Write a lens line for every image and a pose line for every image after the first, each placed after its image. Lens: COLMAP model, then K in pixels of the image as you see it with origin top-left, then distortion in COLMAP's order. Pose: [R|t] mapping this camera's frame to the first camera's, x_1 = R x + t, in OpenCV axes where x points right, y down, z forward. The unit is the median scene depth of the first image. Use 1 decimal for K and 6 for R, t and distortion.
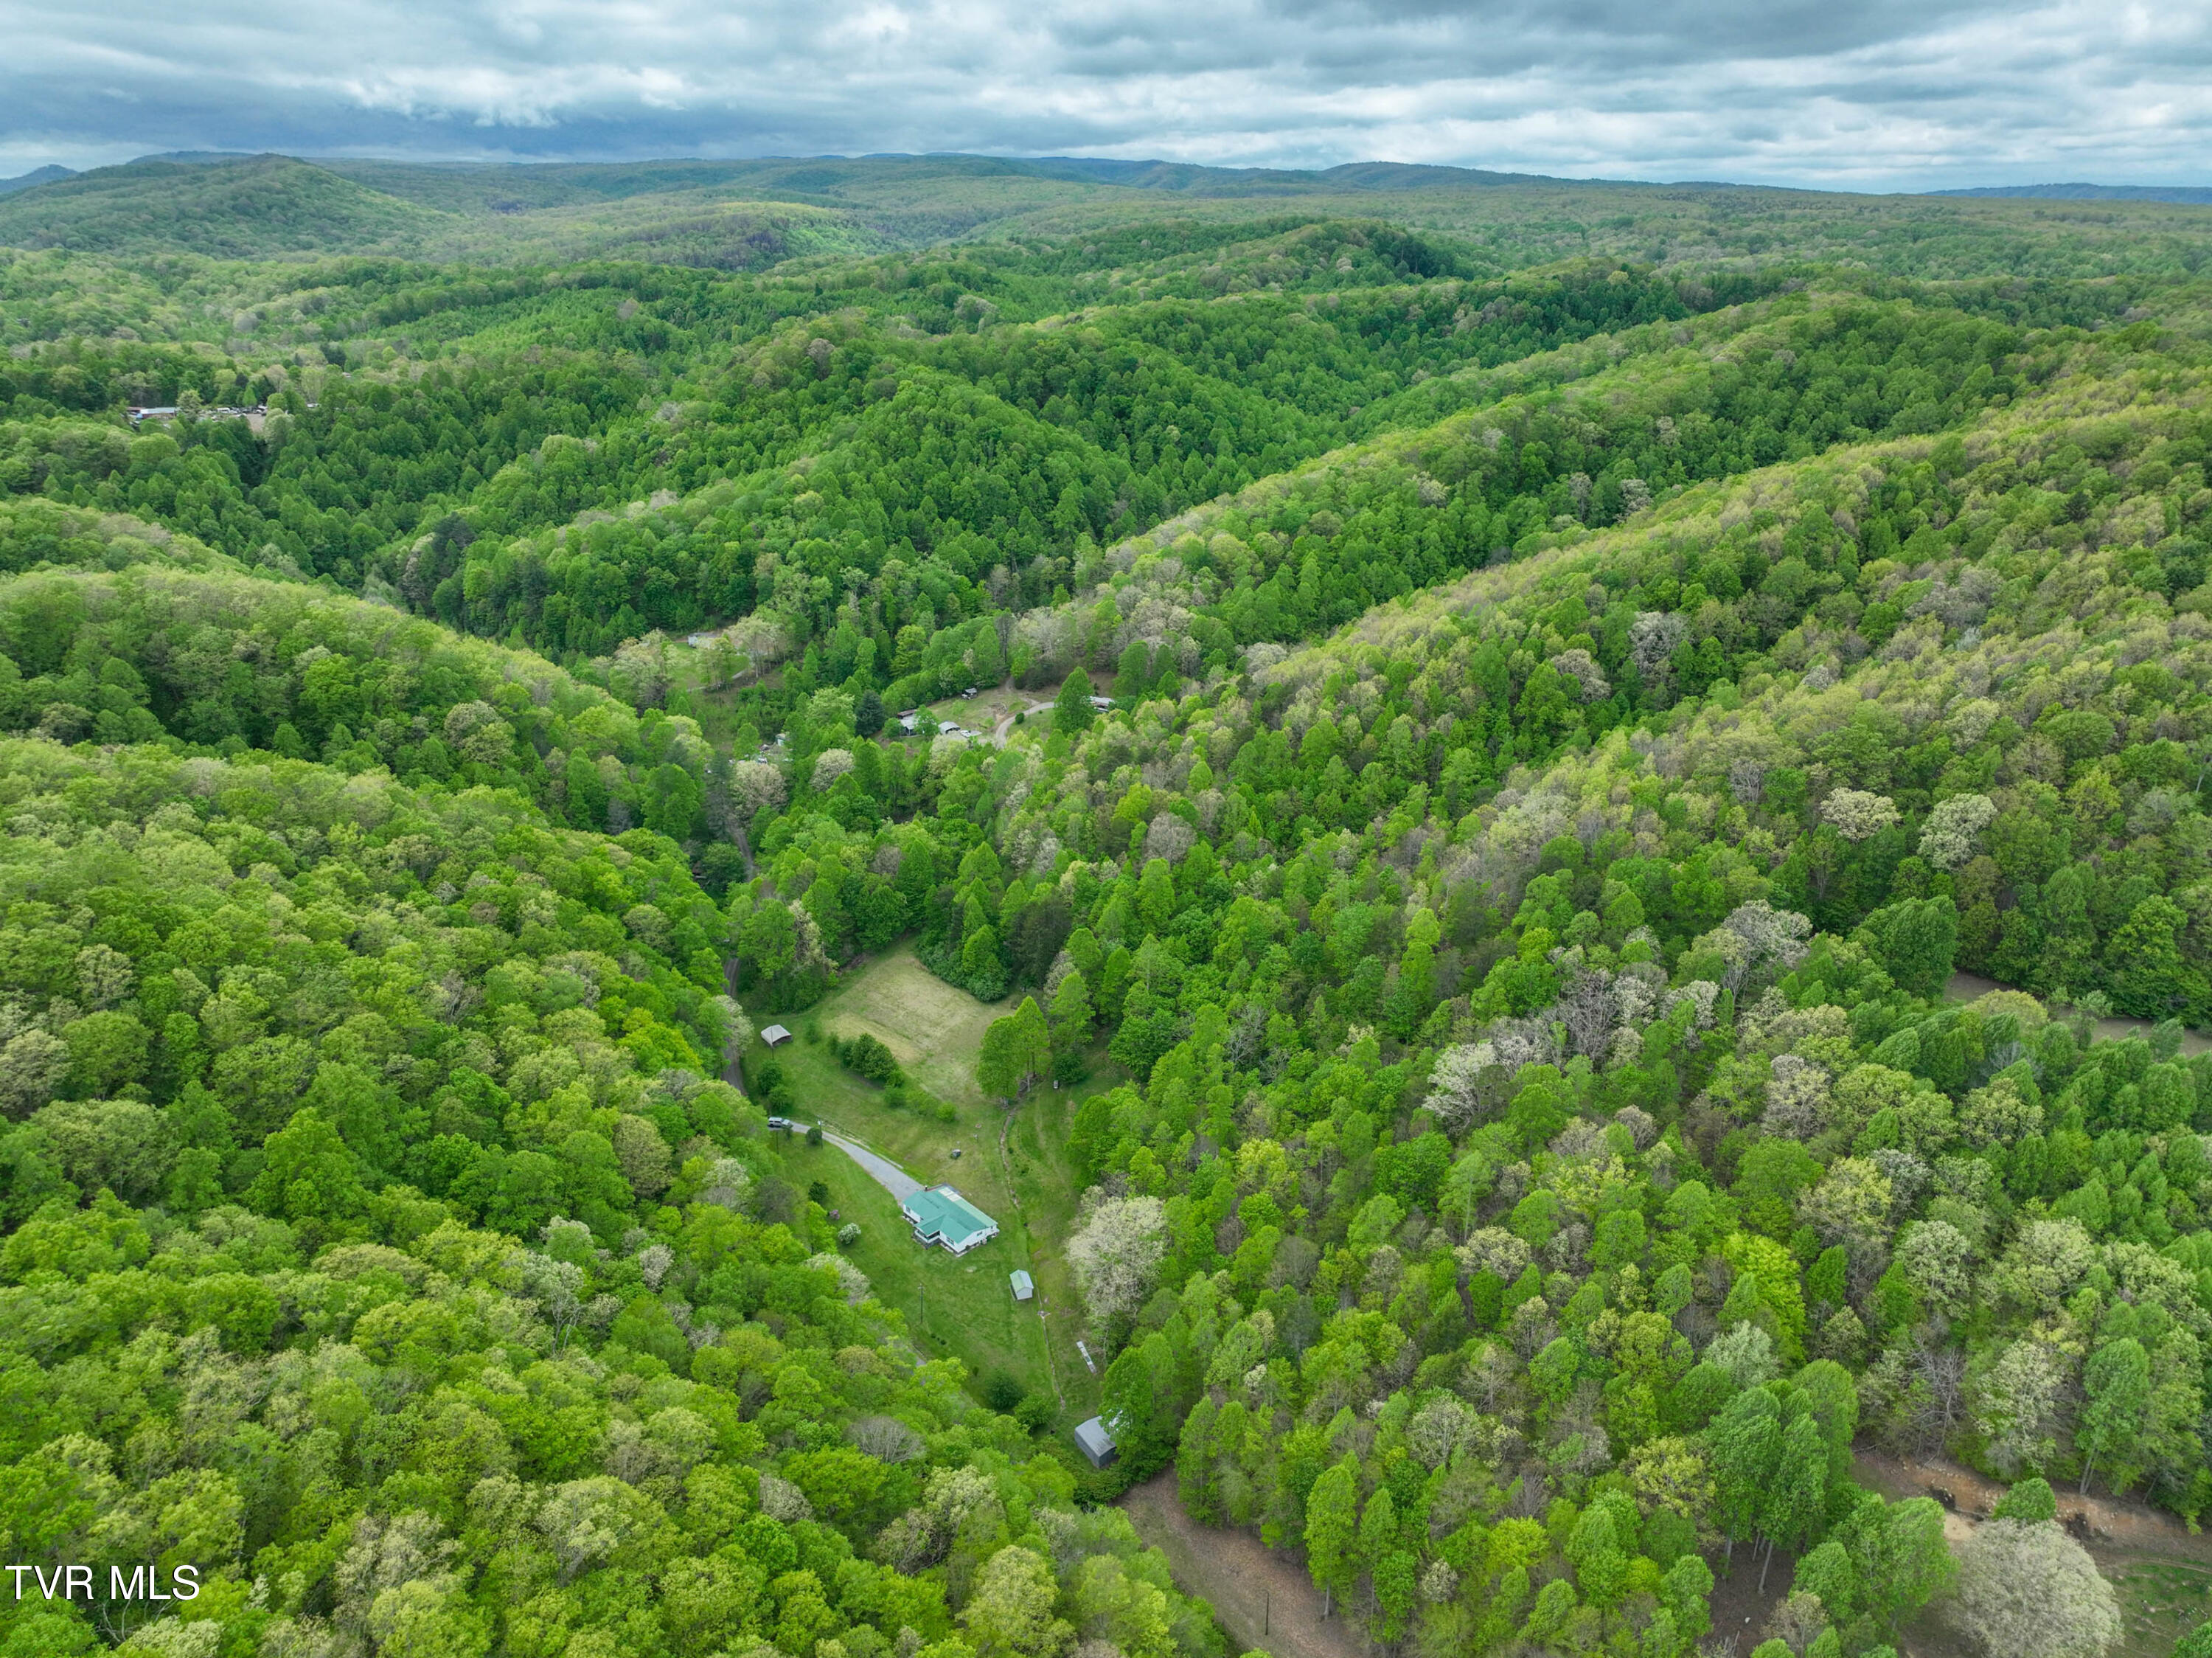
lens RADIAL K [[1561.1, 0, 1115.4], [0, 1561.1, 827.6], [0, 0, 1]] dist [-0.005333, 0.026016]
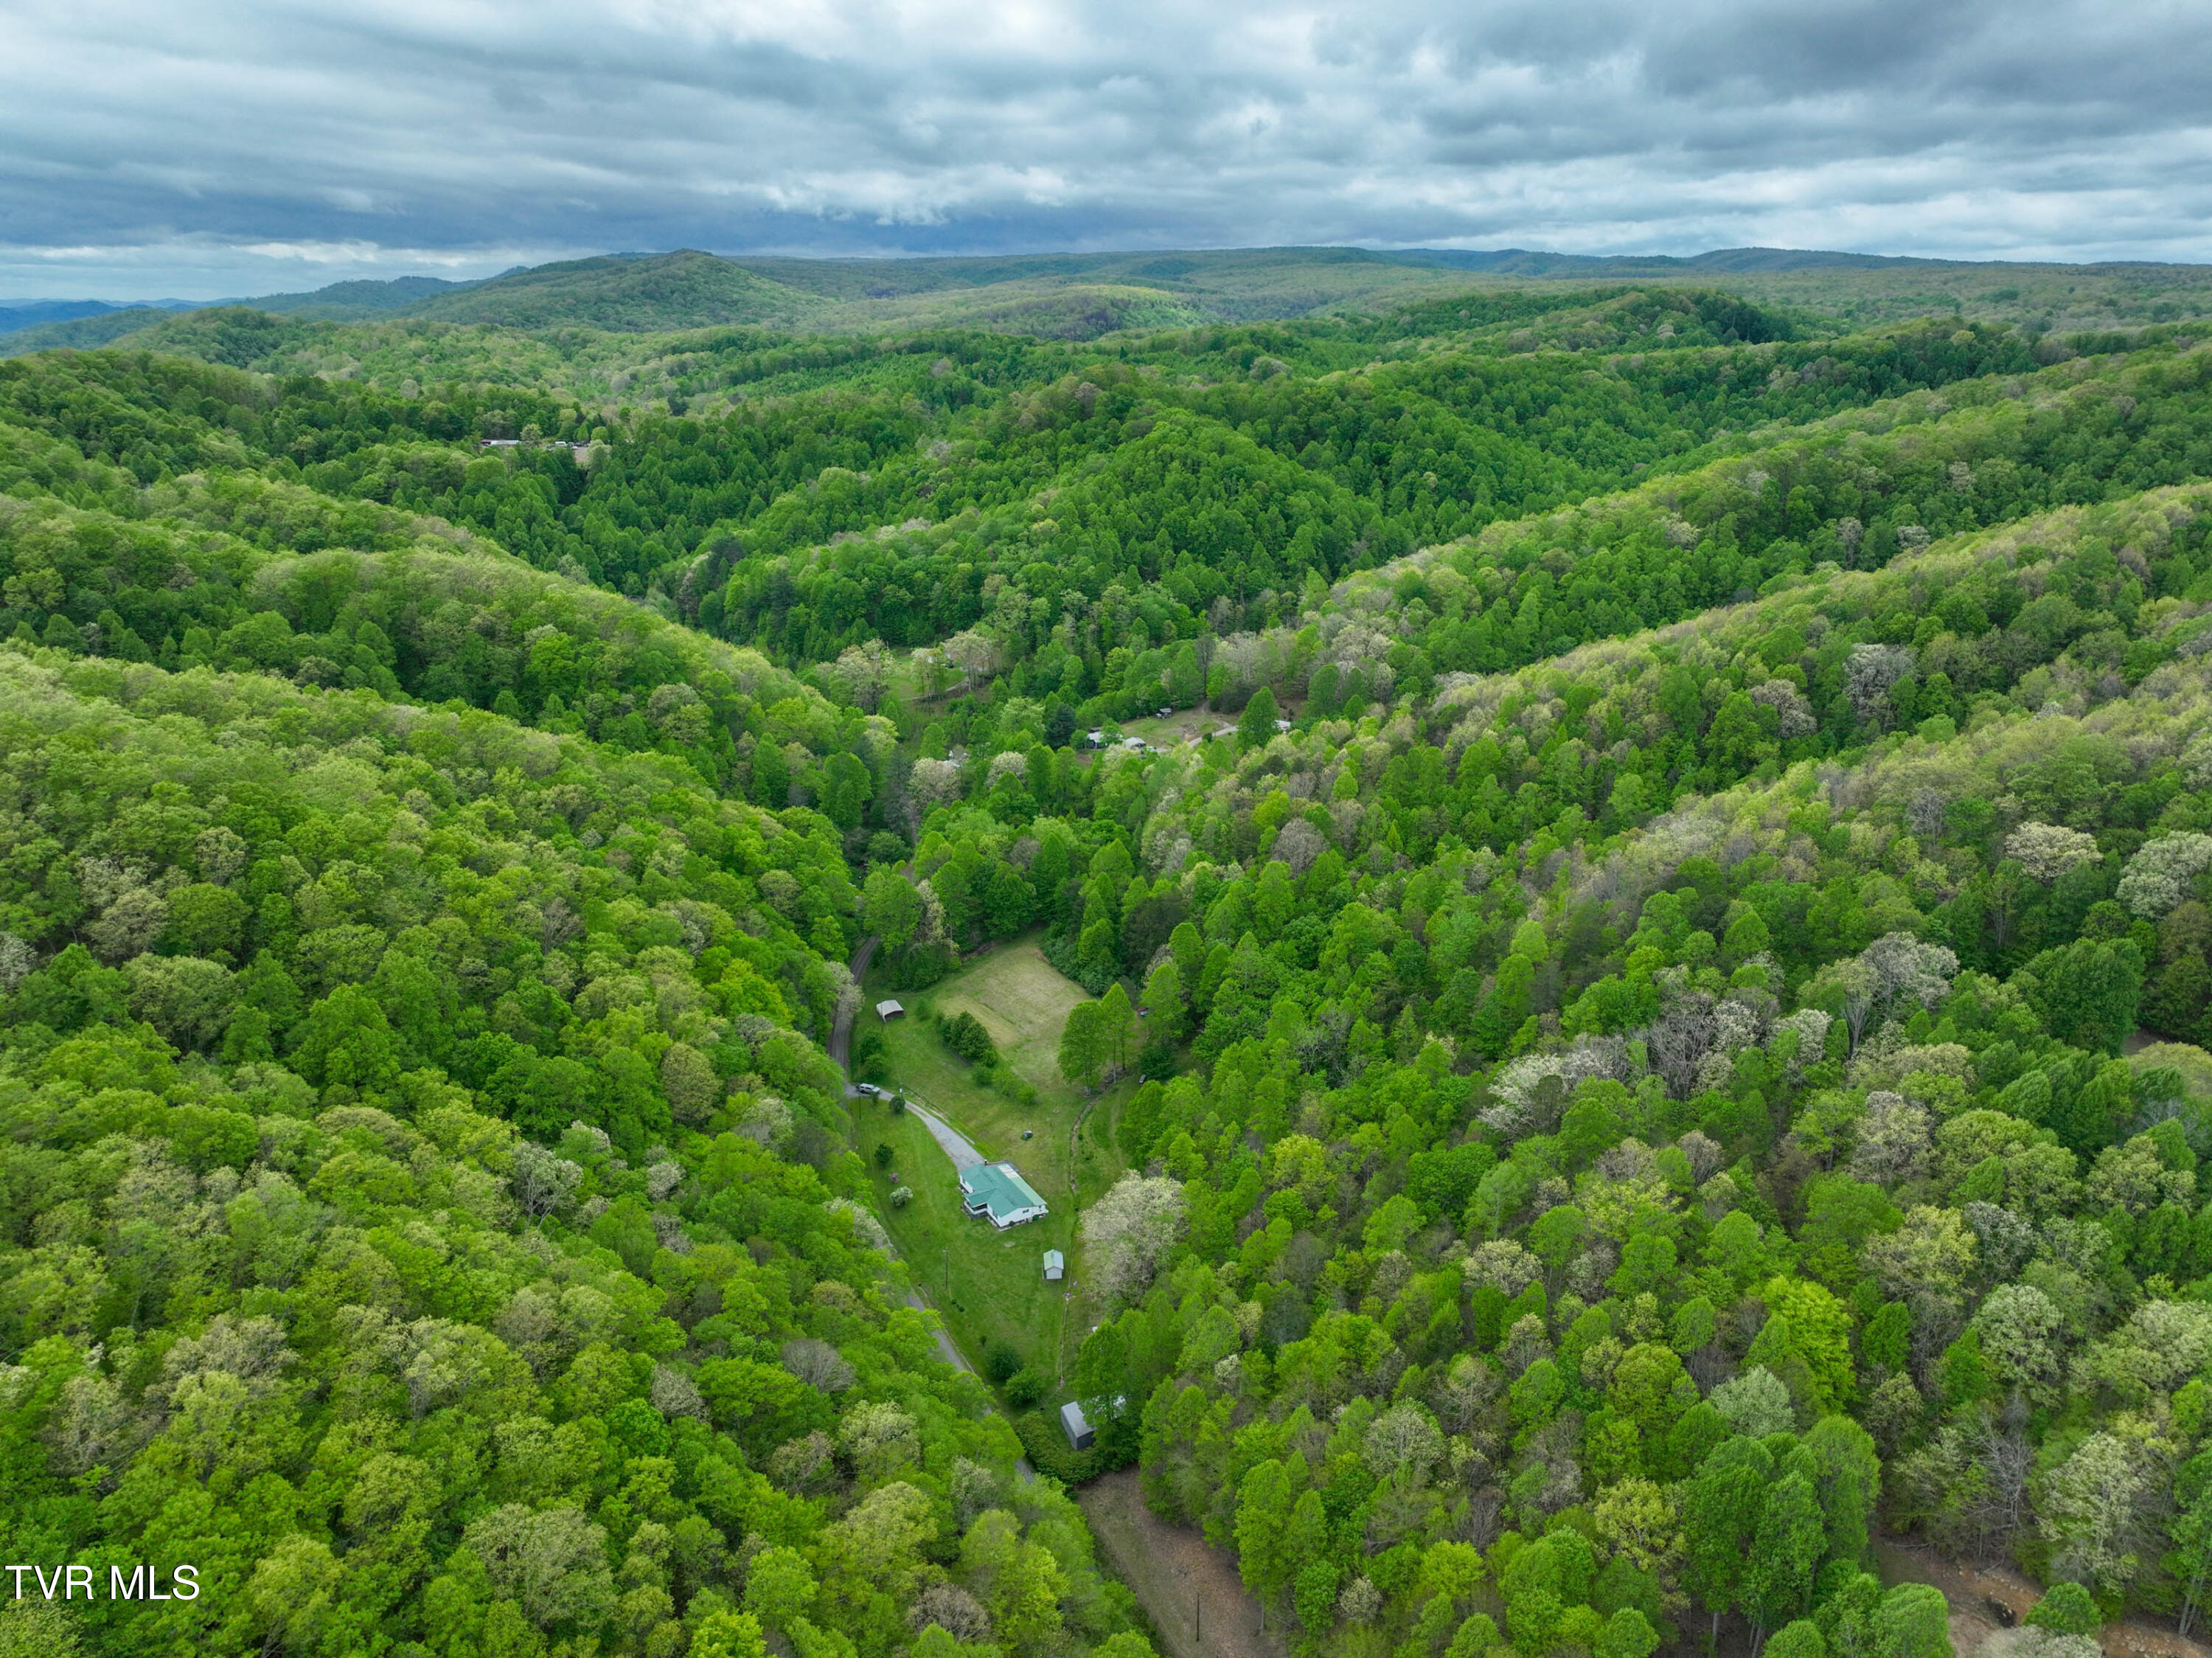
lens RADIAL K [[1561.1, 0, 1115.4], [0, 1561.1, 827.6], [0, 0, 1]] dist [-0.005333, 0.026016]
pose [[0.975821, 0.066249, -0.208288, 0.121803], [-0.077471, 0.995924, -0.046183, 0.048681], [0.204379, 0.061202, 0.976977, 0.033597]]
